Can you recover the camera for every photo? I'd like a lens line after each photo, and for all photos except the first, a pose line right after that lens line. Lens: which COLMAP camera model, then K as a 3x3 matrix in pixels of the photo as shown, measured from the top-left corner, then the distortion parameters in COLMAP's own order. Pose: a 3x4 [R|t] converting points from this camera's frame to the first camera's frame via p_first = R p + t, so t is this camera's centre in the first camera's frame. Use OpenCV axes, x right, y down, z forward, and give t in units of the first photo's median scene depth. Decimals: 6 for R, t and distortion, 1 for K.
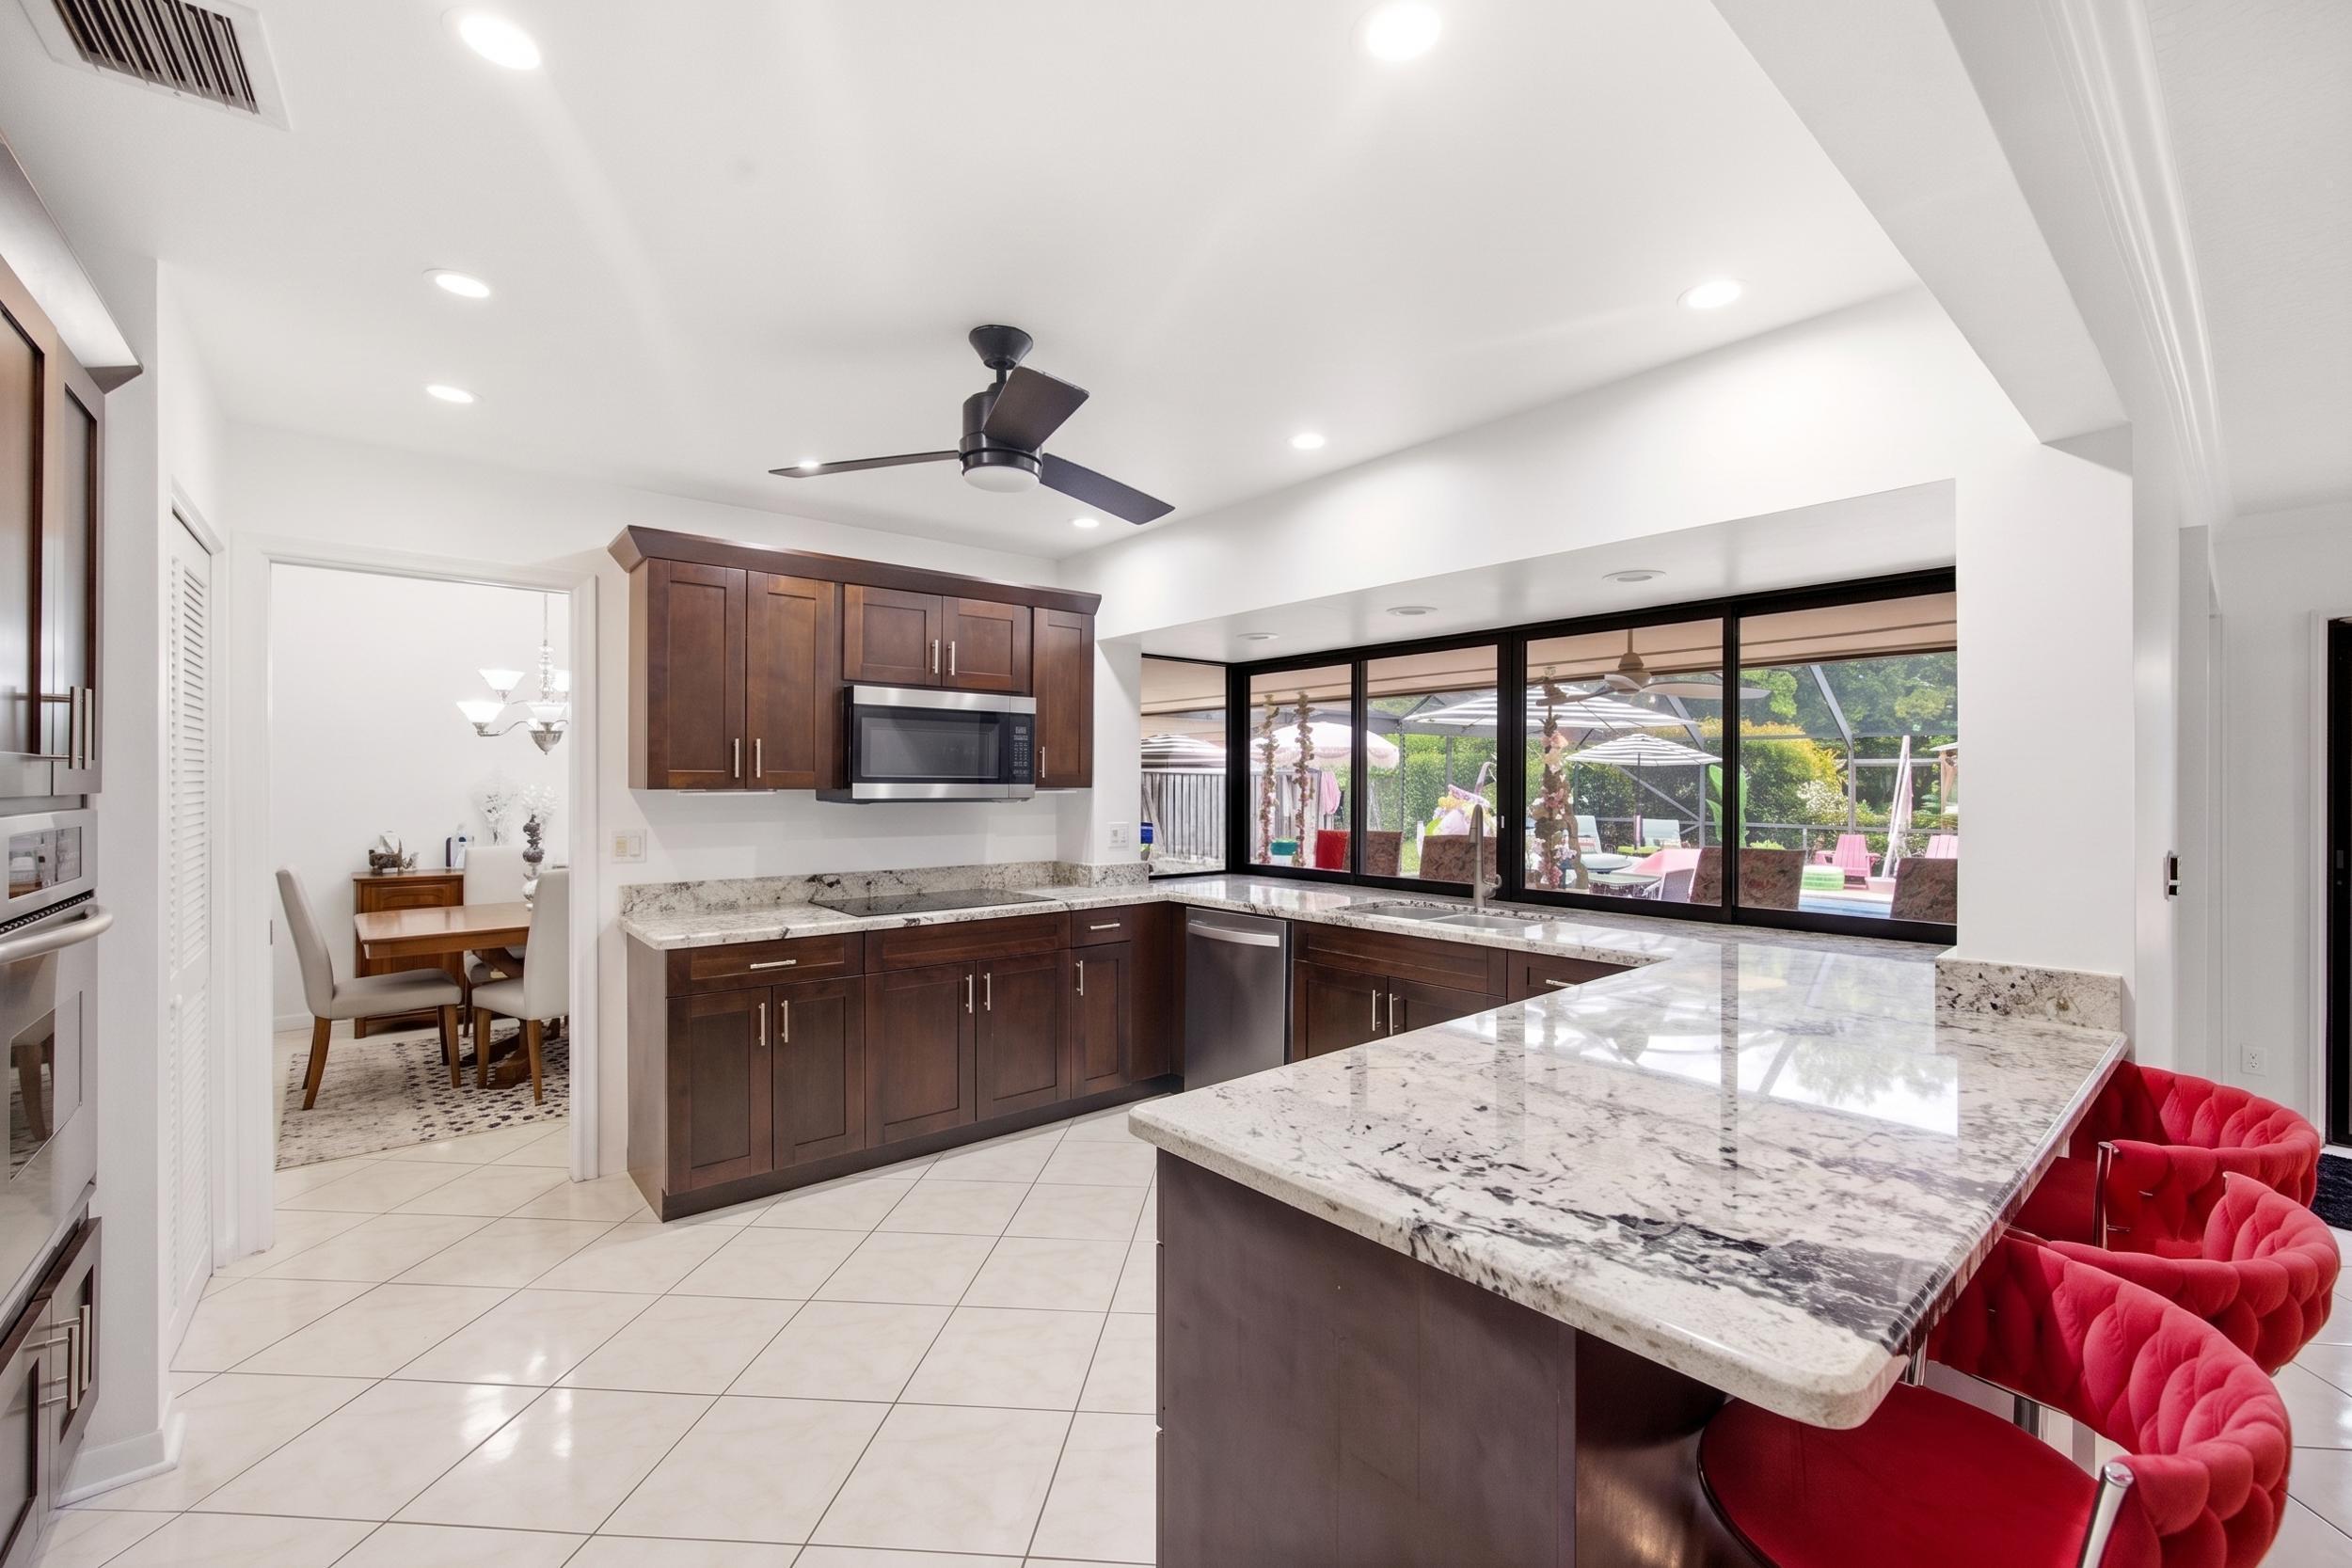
lens RADIAL K [[952.1, 0, 1172.9], [0, 952.1, 778.6], [0, 0, 1]] dist [0.003907, 0.003964]
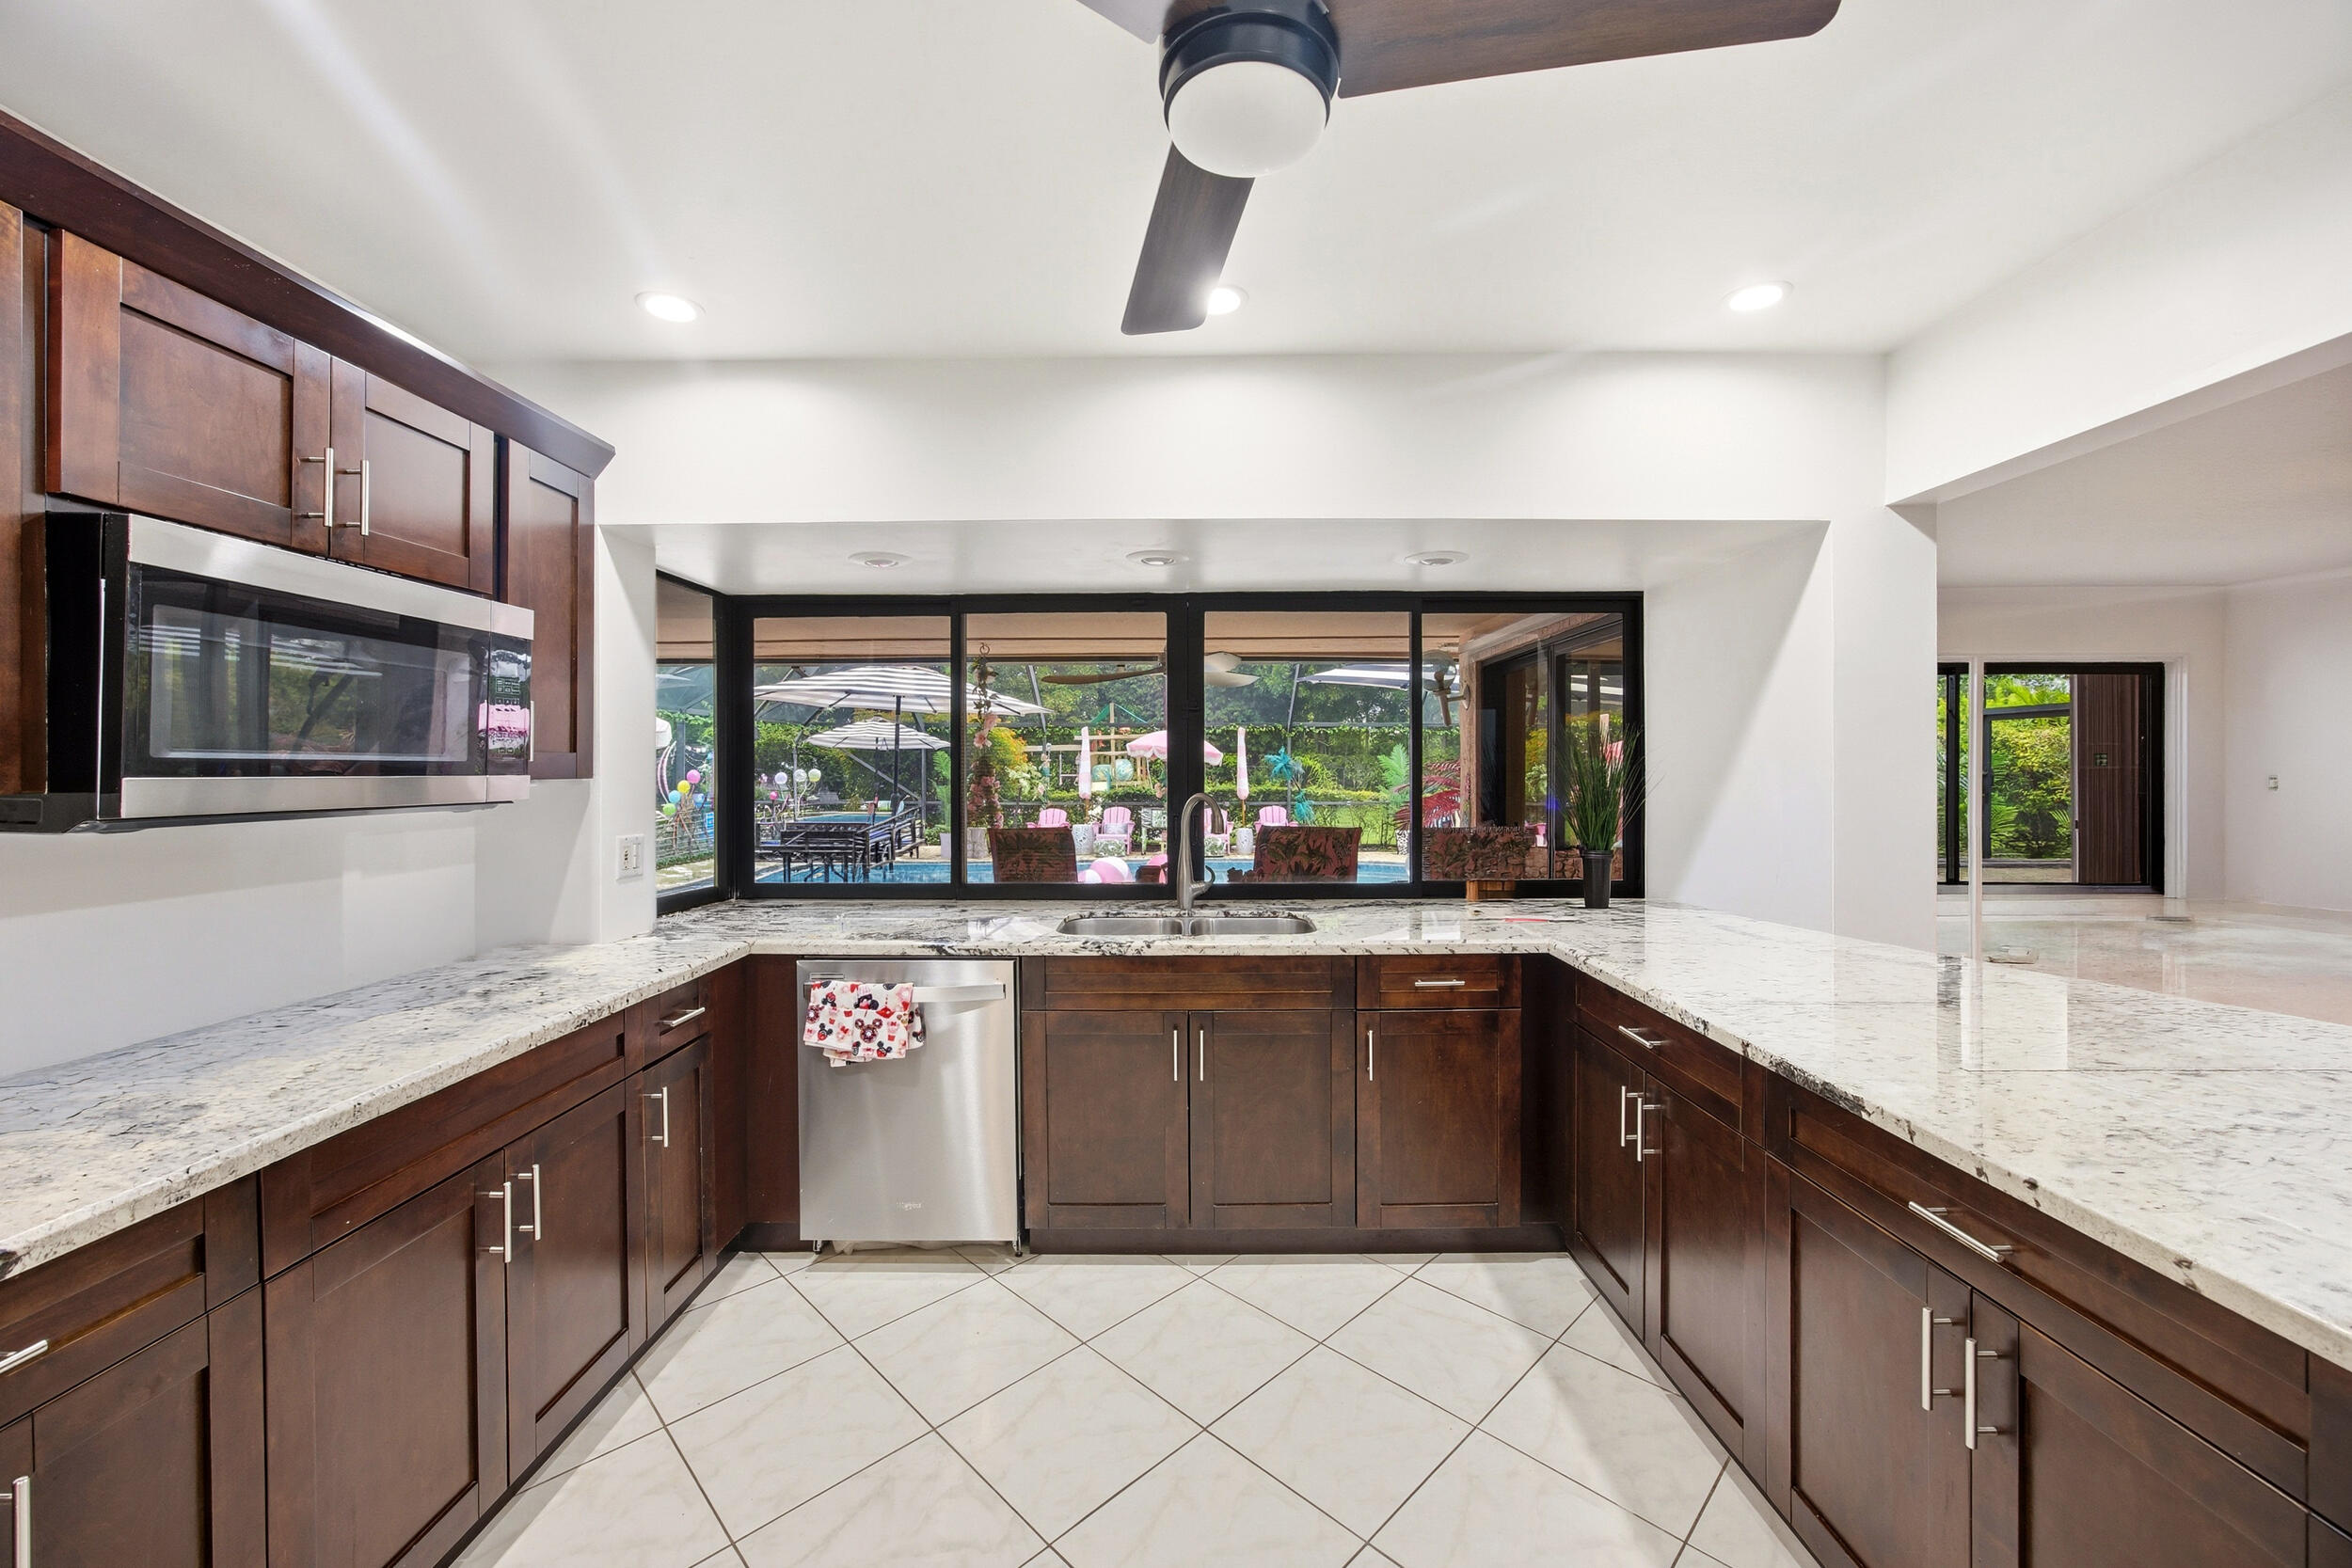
lens RADIAL K [[952.1, 0, 1178.0], [0, 952.1, 773.5], [0, 0, 1]] dist [0.003907, 0.003964]
pose [[0.649783, -0.010020, 0.760054, -0.320380], [0.000677, 0.999920, 0.012603, -0.000870], [-0.760120, -0.007674, 0.649738, 0.398316]]
